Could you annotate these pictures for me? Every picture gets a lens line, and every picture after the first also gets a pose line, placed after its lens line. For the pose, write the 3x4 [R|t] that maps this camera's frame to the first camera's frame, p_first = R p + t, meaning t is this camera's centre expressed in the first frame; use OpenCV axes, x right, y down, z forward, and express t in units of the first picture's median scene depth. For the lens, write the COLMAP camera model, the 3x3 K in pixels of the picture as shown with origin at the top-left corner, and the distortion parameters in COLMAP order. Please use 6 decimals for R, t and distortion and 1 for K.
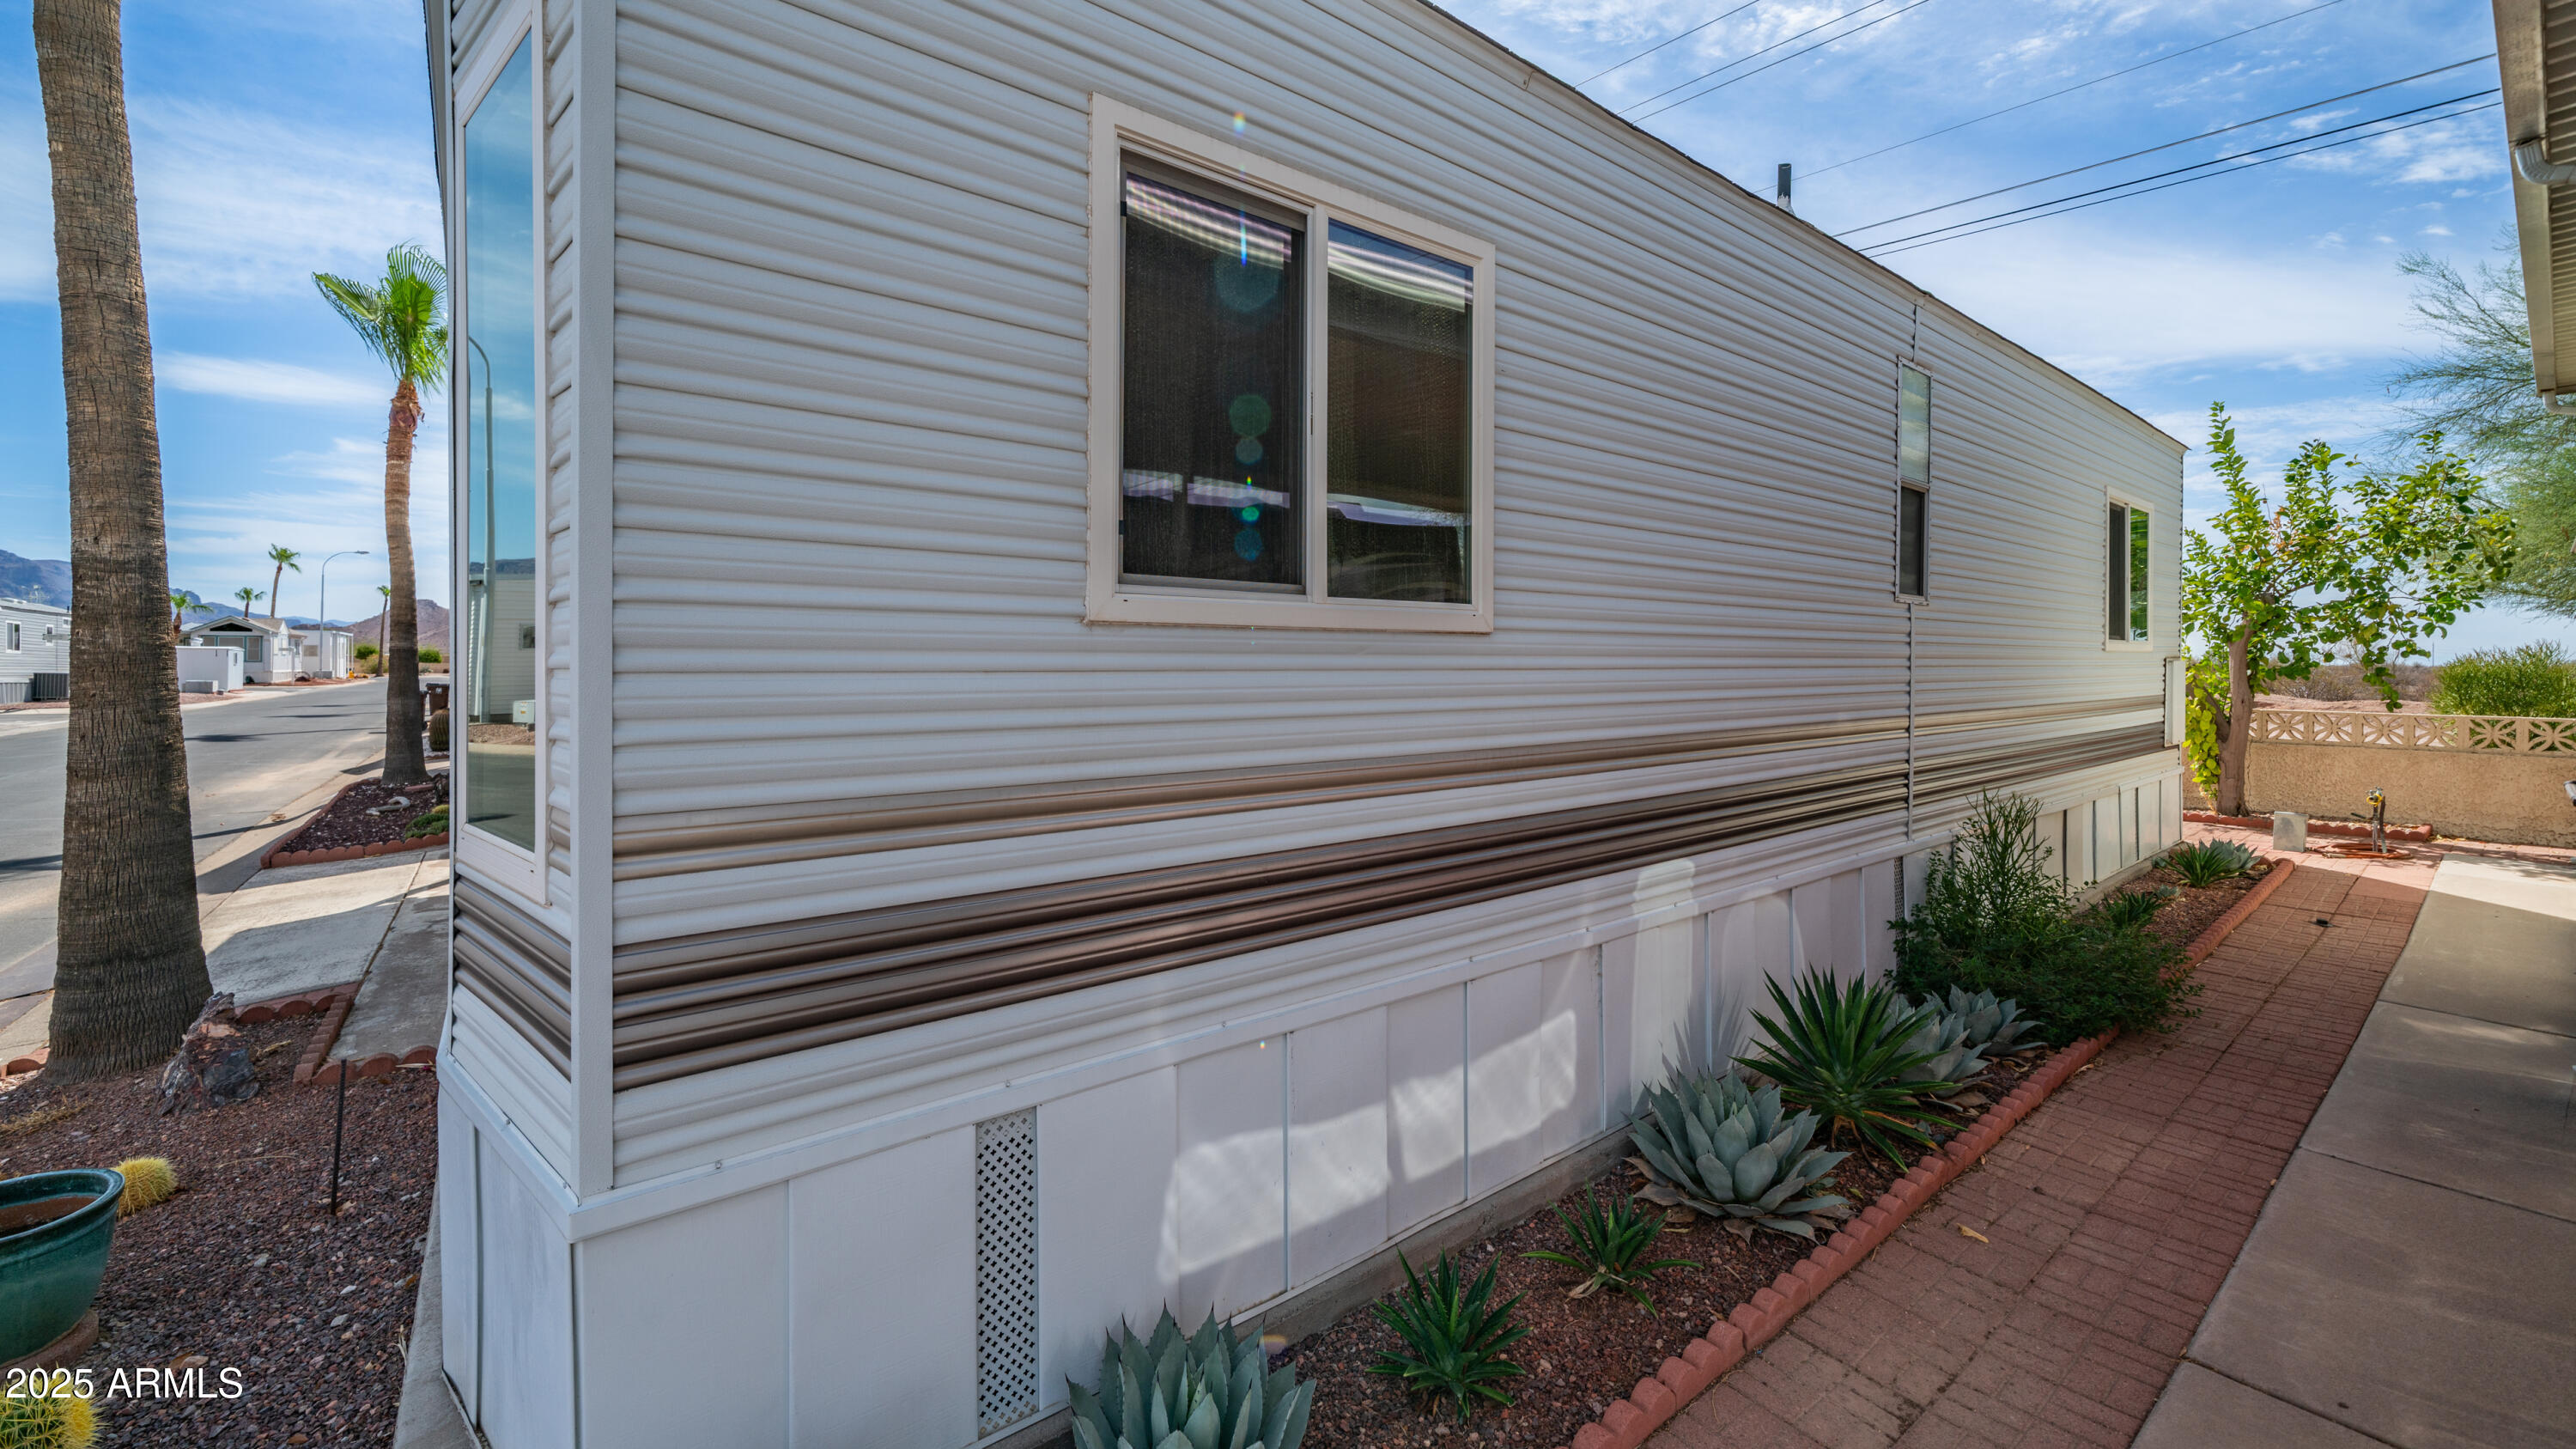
lens RADIAL K [[977.2, 0, 1224.7], [0, 977.2, 675.9], [0, 0, 1]] dist [-0.000944, 0.000507]
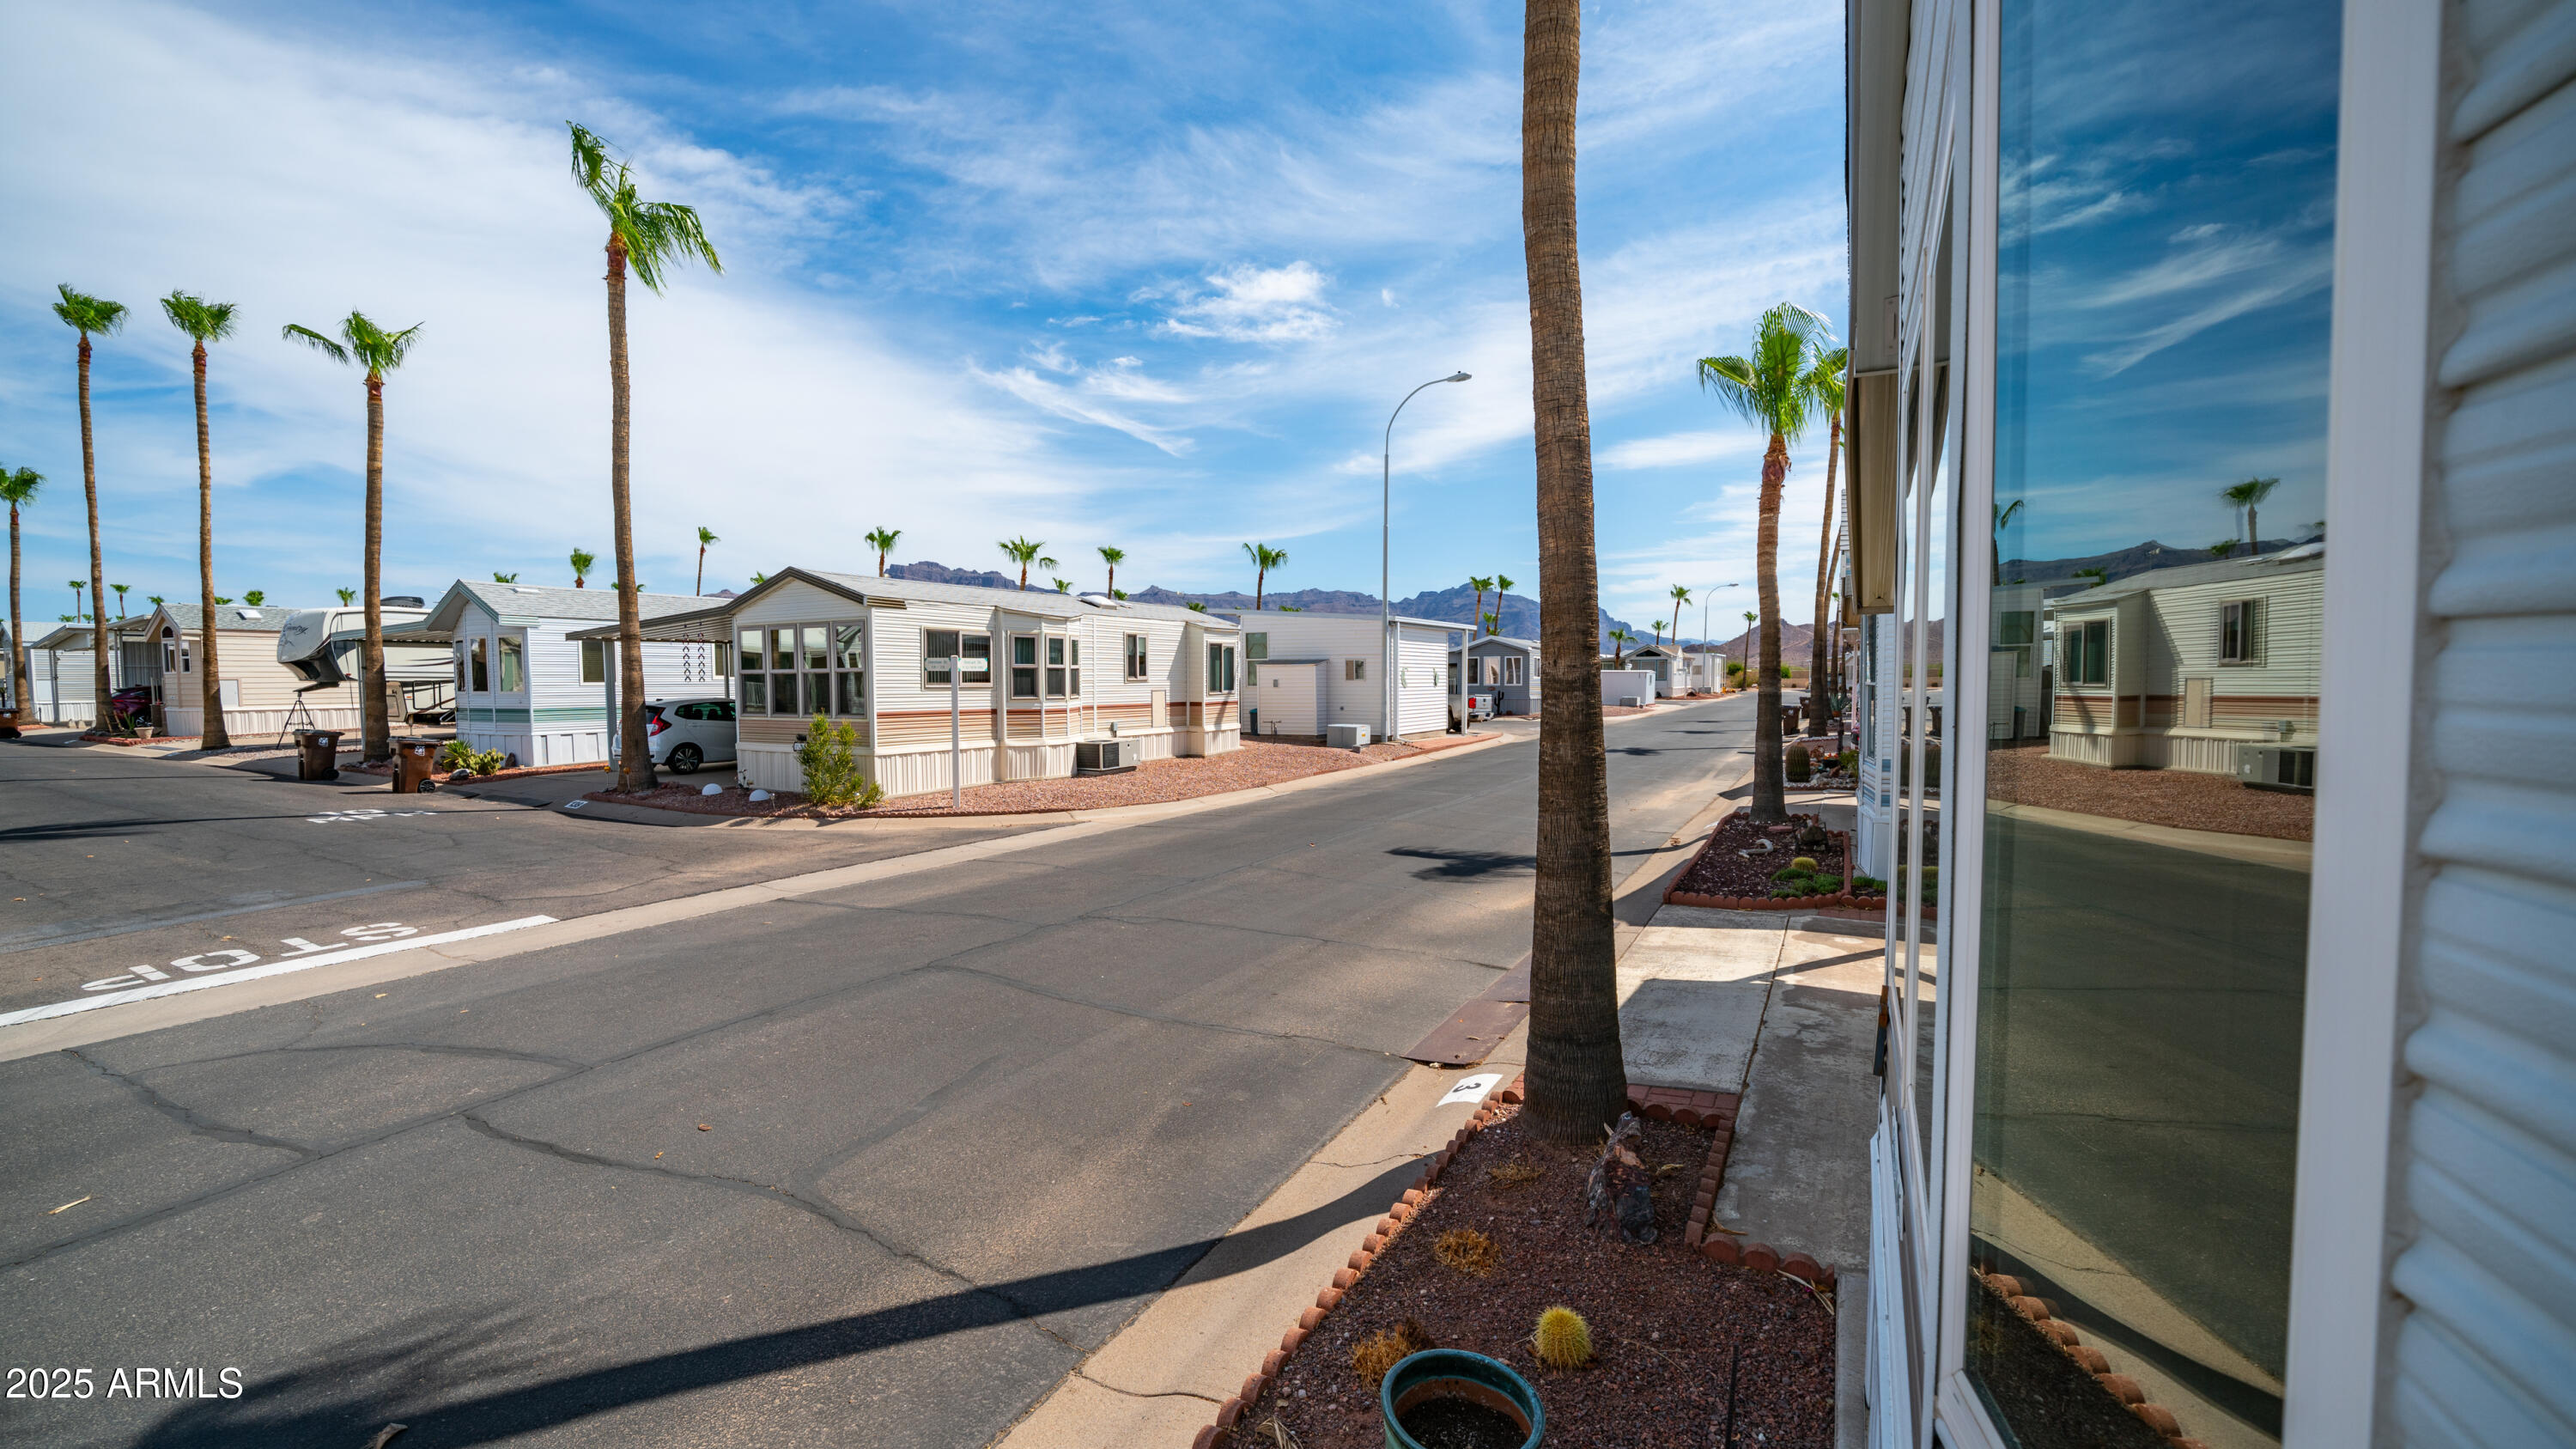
lens RADIAL K [[1040.1, 0, 1283.2], [0, 1040.1, 714.3], [0, 0, 1]] dist [-0.011566, -0.000068]
pose [[0.425155, 0.024394, -0.904792, -0.189987], [-0.007333, 0.999697, 0.023507, -0.088755], [0.905091, -0.003359, 0.425205, 0.189406]]
